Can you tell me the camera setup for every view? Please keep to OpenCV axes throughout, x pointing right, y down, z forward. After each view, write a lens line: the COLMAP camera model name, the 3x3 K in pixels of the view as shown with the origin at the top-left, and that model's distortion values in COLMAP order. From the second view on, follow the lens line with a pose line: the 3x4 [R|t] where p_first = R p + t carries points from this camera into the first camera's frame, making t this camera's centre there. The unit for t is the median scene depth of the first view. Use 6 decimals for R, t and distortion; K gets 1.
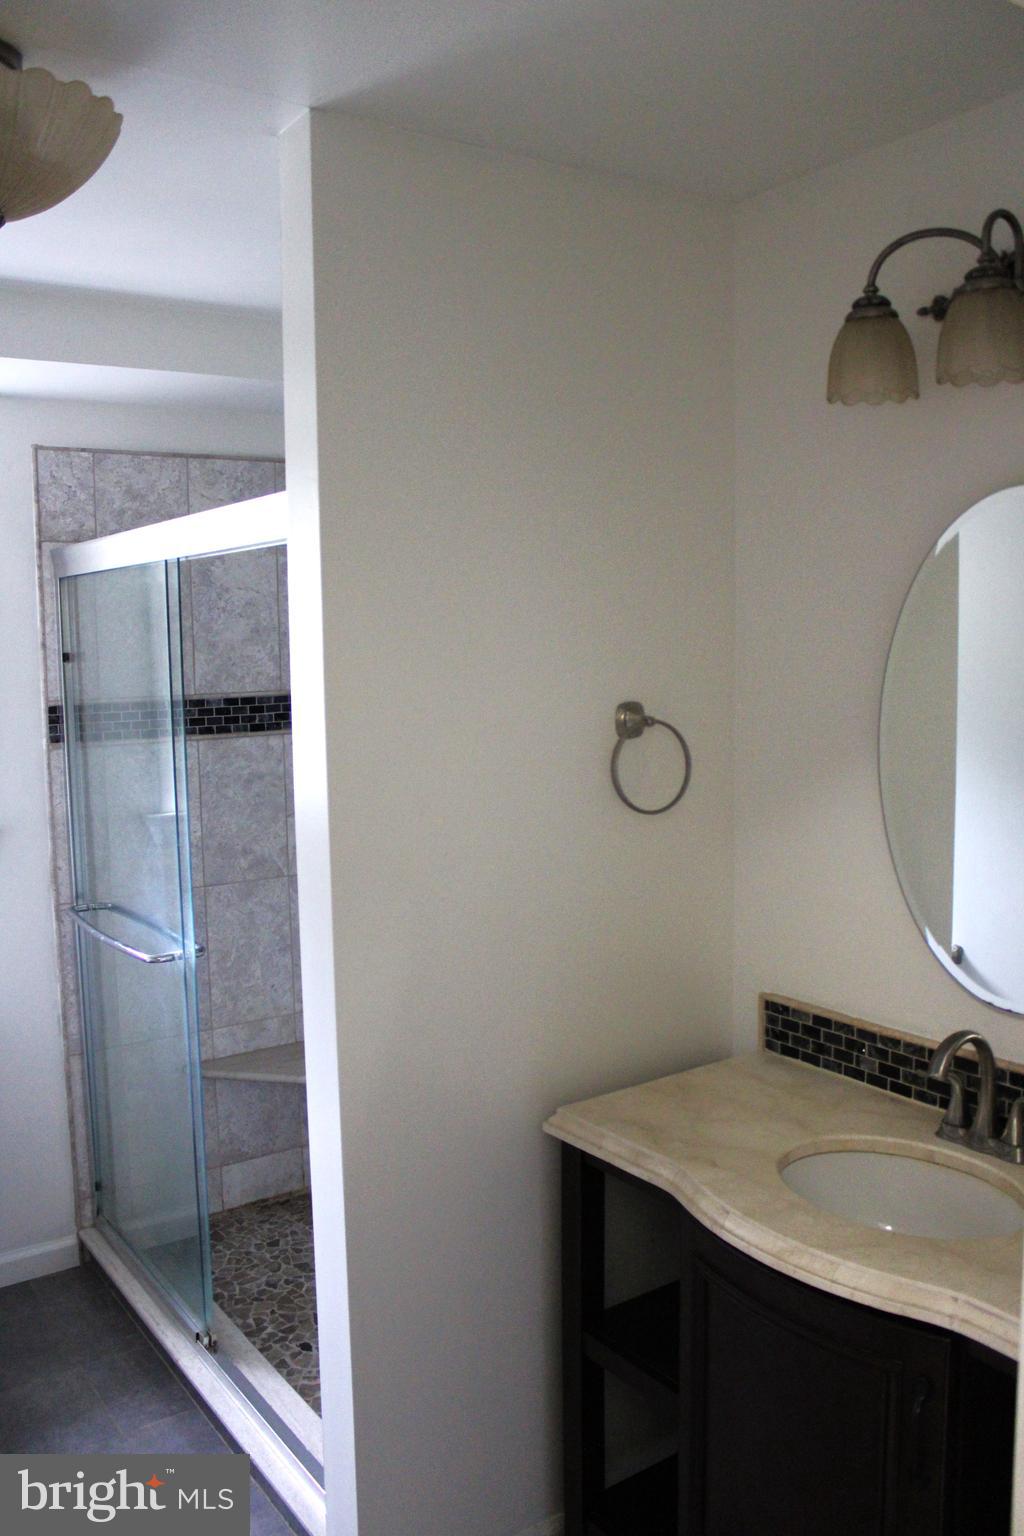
lens RADIAL K [[1264.2, 0, 512.0], [0, 1264.2, 768.0], [0, 0, 1]] dist [-0.097846, 0.004805]
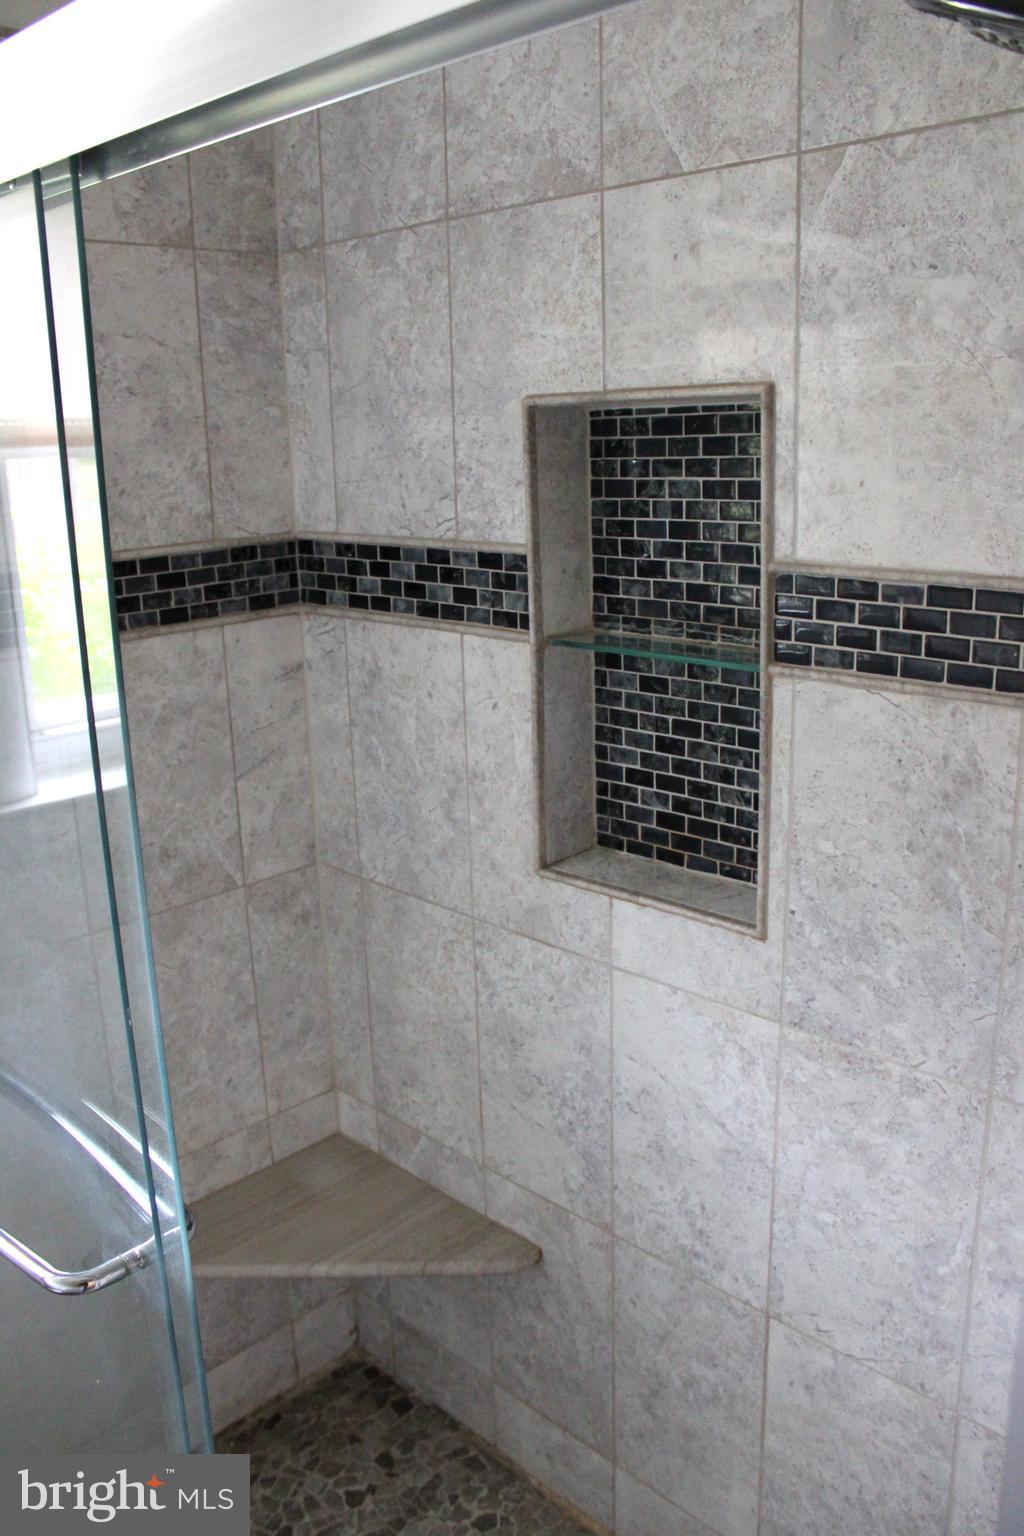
lens RADIAL K [[1264.2, 0, 512.0], [0, 1264.2, 768.0], [0, 0, 1]] dist [-0.097846, 0.004805]
pose [[0.984407, -0.048009, 0.169229, -0.156062], [0.018554, 0.985007, 0.171512, -0.056050], [-0.174926, -0.165698, 0.970539, 0.470198]]
